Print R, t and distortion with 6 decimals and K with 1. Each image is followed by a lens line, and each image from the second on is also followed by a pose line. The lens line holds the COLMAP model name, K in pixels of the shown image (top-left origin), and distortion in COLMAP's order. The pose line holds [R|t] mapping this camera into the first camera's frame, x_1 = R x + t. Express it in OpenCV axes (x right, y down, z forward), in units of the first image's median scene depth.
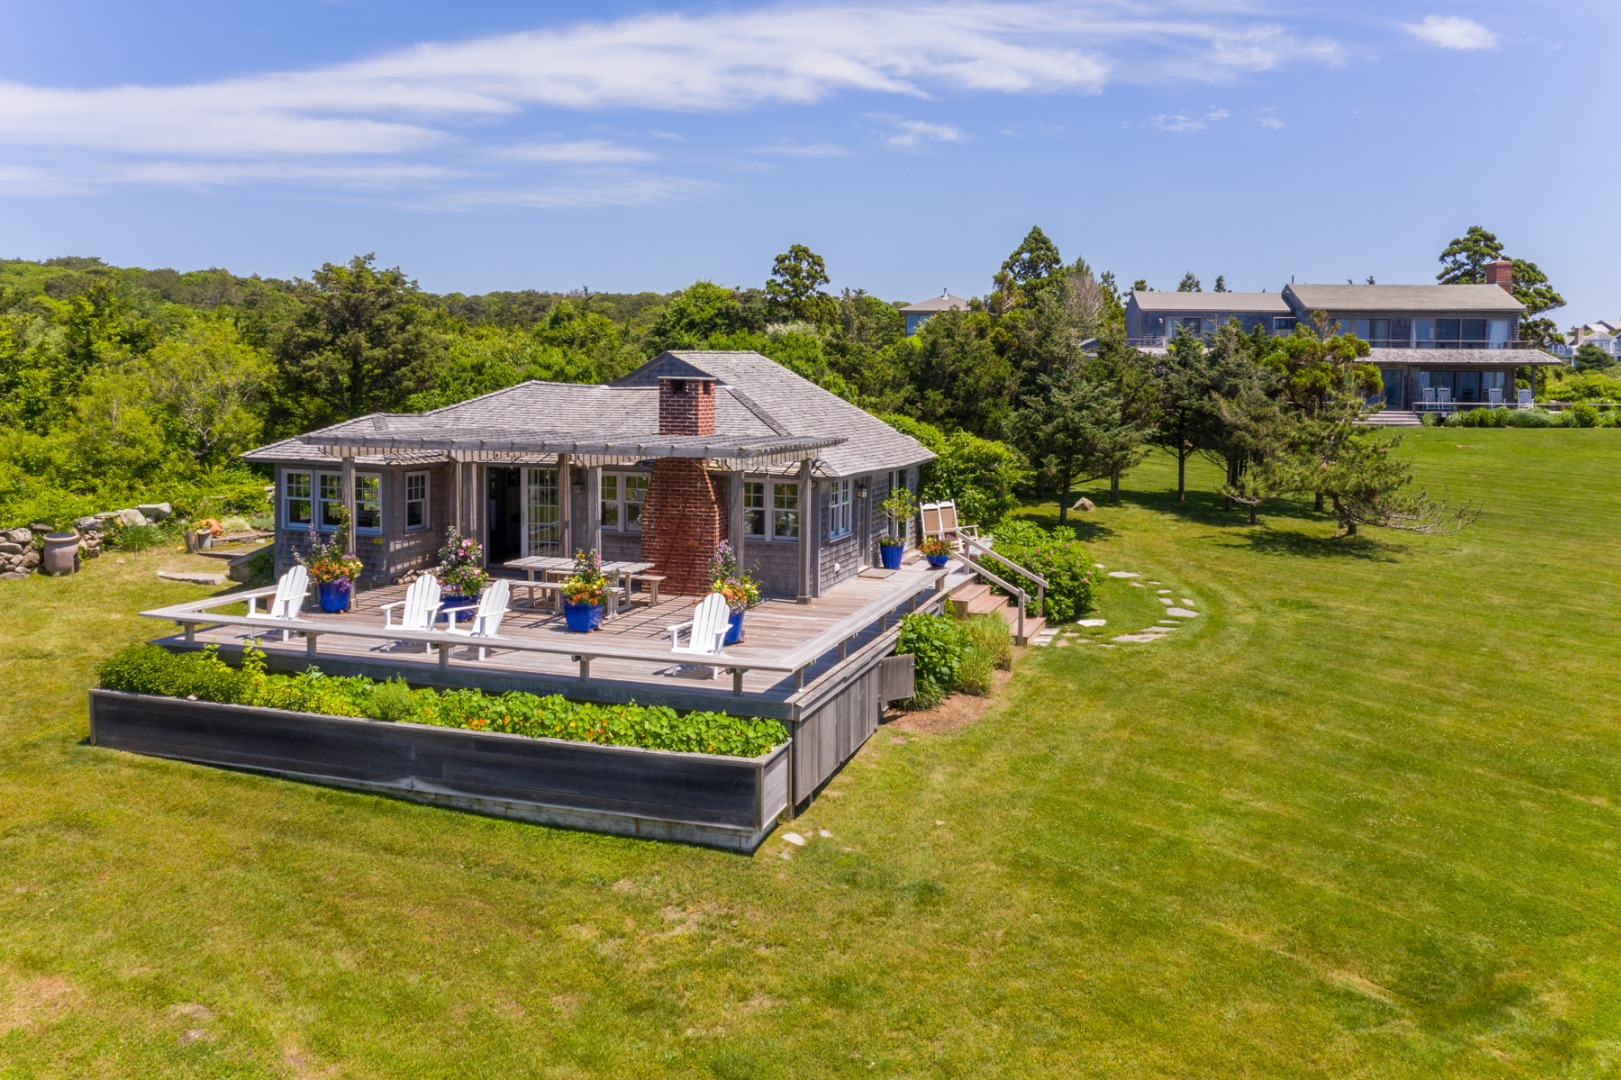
lens RADIAL K [[1226.1, 0, 808.3], [0, 1226.1, 537.9], [0, 0, 1]] dist [-0.016683, 0.004259]
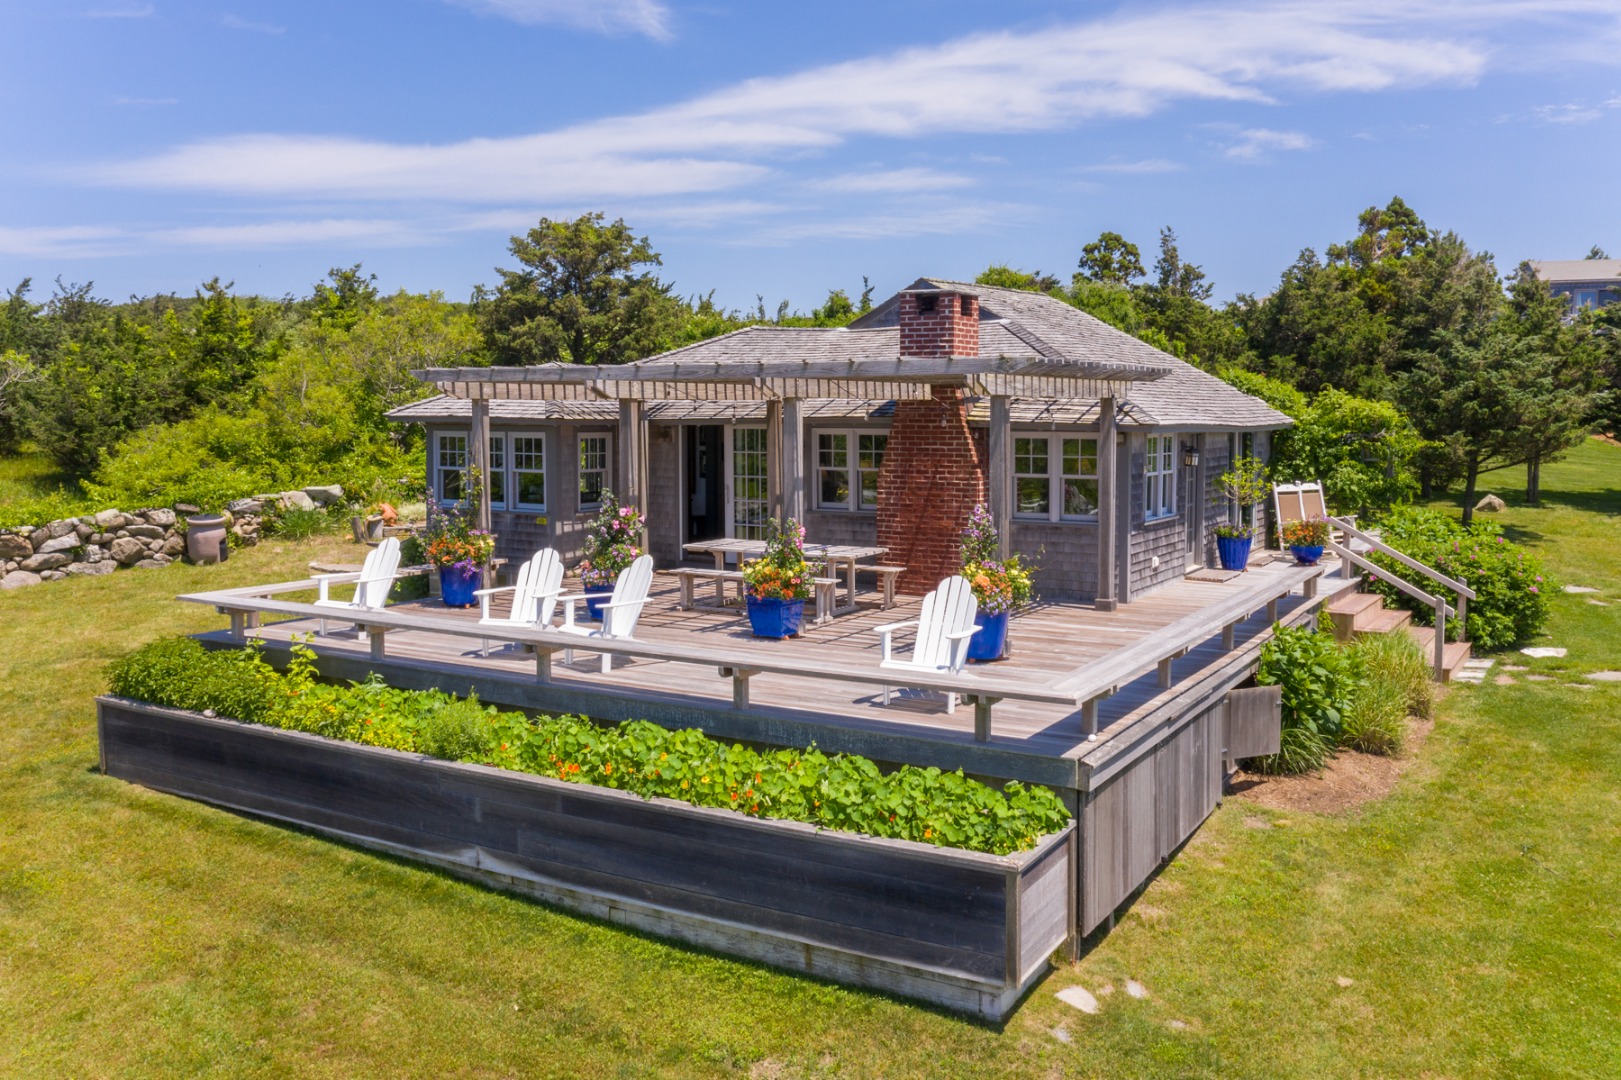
lens RADIAL K [[1275.0, 0, 800.9], [0, 1275.0, 524.4], [0, 0, 1]] dist [-0.019899, 0.012744]
pose [[0.969592, -0.000014, -0.244728, 0.005732], [-0.008526, 0.999391, -0.033838, 0.034108], [0.244580, 0.034895, 0.969001, 0.287338]]
